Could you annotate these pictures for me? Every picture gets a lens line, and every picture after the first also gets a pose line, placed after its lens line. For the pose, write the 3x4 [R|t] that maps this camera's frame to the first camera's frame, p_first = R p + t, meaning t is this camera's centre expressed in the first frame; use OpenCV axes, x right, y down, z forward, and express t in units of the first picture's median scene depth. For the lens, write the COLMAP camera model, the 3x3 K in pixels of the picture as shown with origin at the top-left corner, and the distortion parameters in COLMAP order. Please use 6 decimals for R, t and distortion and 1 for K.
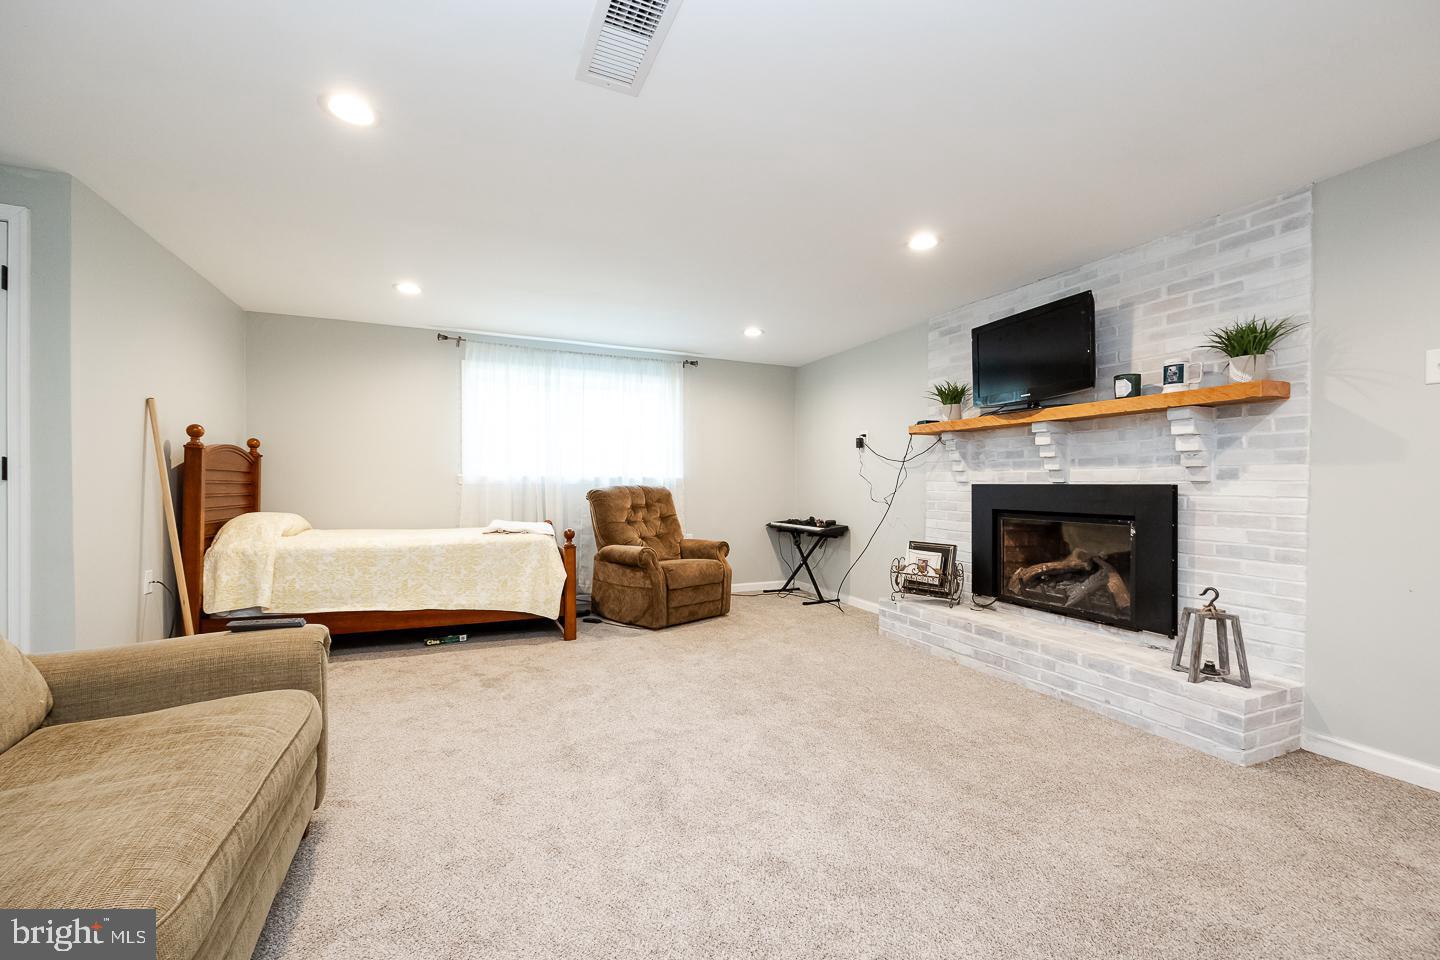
lens RADIAL K [[577.3, 0, 720.7], [0, 577.3, 487.4], [0, 0, 1]] dist [0.000437, 0.000150]
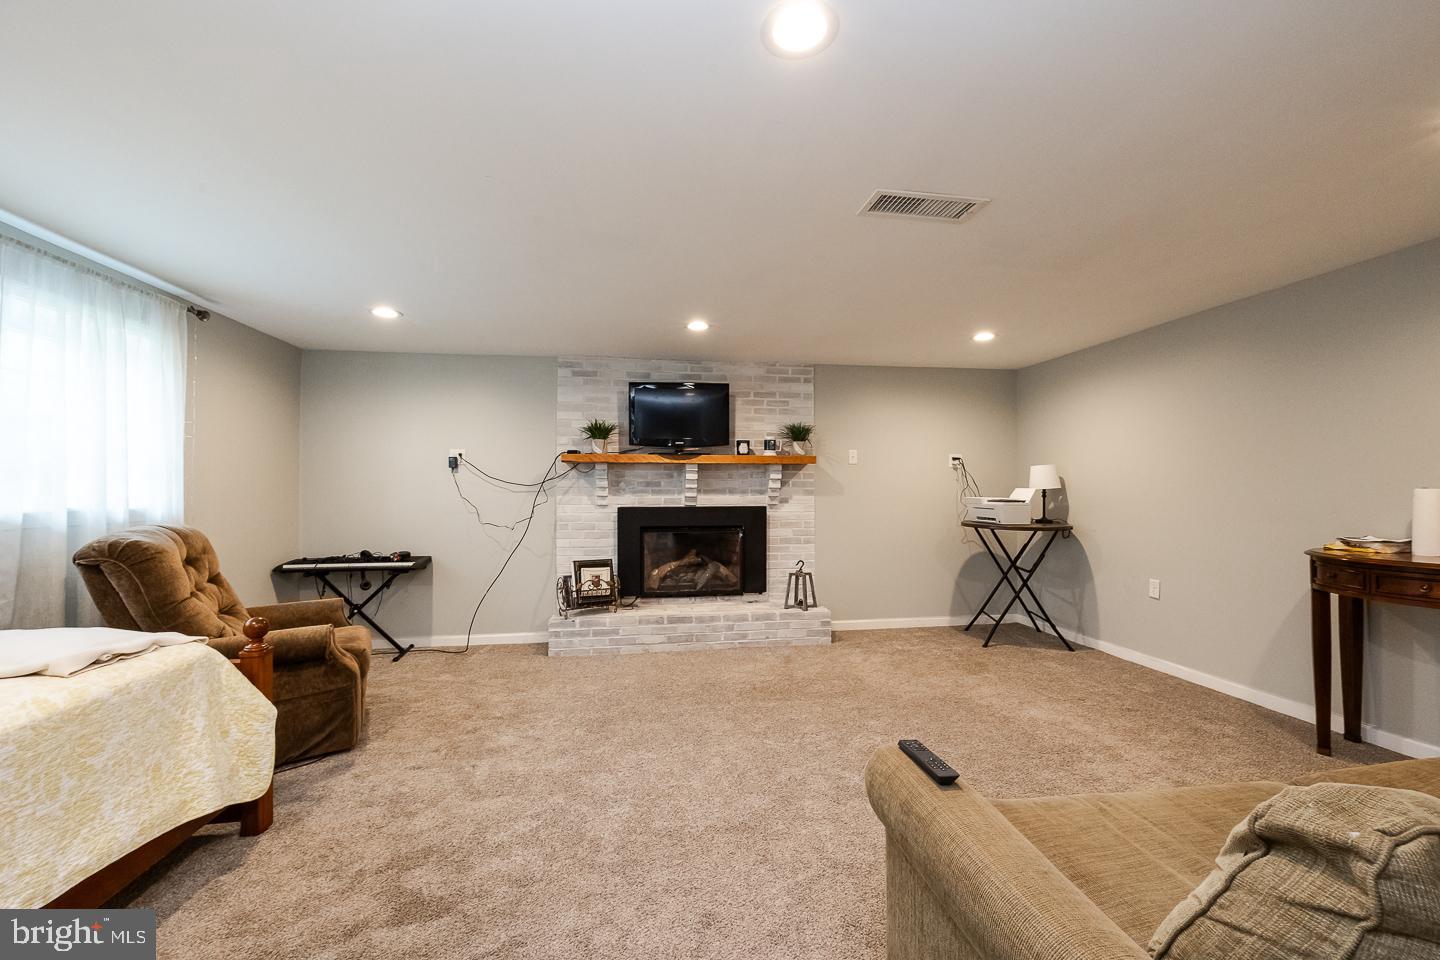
lens RADIAL K [[579.3, 0, 720.0], [0, 579.3, 480.0], [0, 0, 1]] dist [-0.001478, 0.000043]
pose [[0.268702, 0.009223, 0.963179, -0.786622], [0.008191, 0.999896, -0.011860, -0.053613], [-0.963188, 0.011076, 0.268599, 0.535240]]
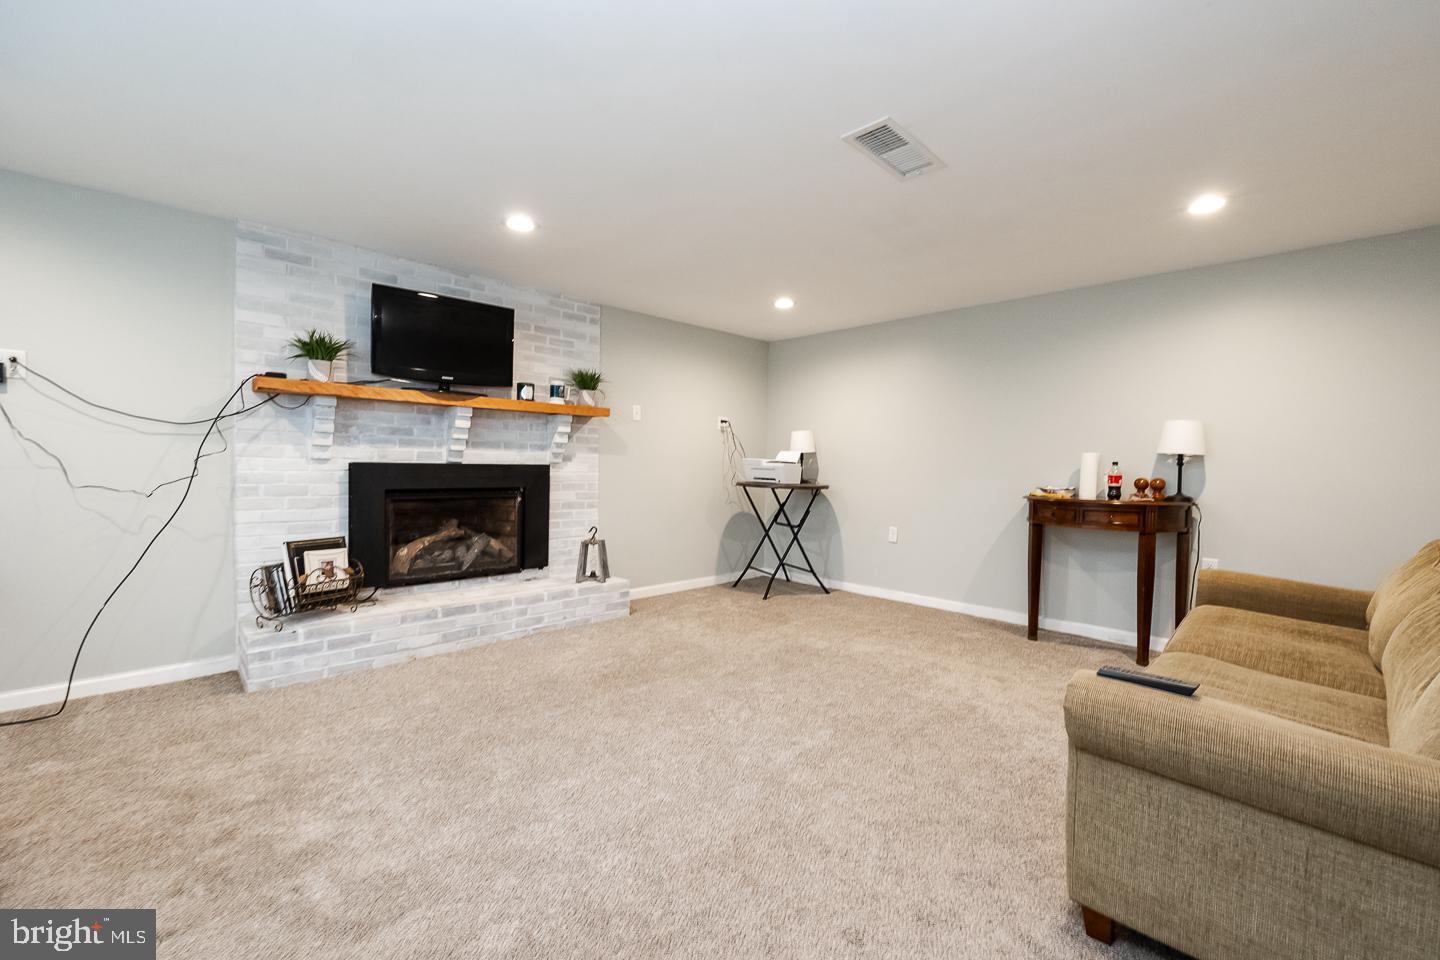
lens RADIAL K [[599.8, 0, 720.0], [0, 599.8, 480.0], [0, 0, 1]] dist [0.000001, 0.000300]
pose [[-0.344377, -0.038275, 0.938051, -0.664171], [-0.015233, 0.999265, 0.035180, -0.021519], [-0.938708, -0.002175, -0.344707, 0.913224]]
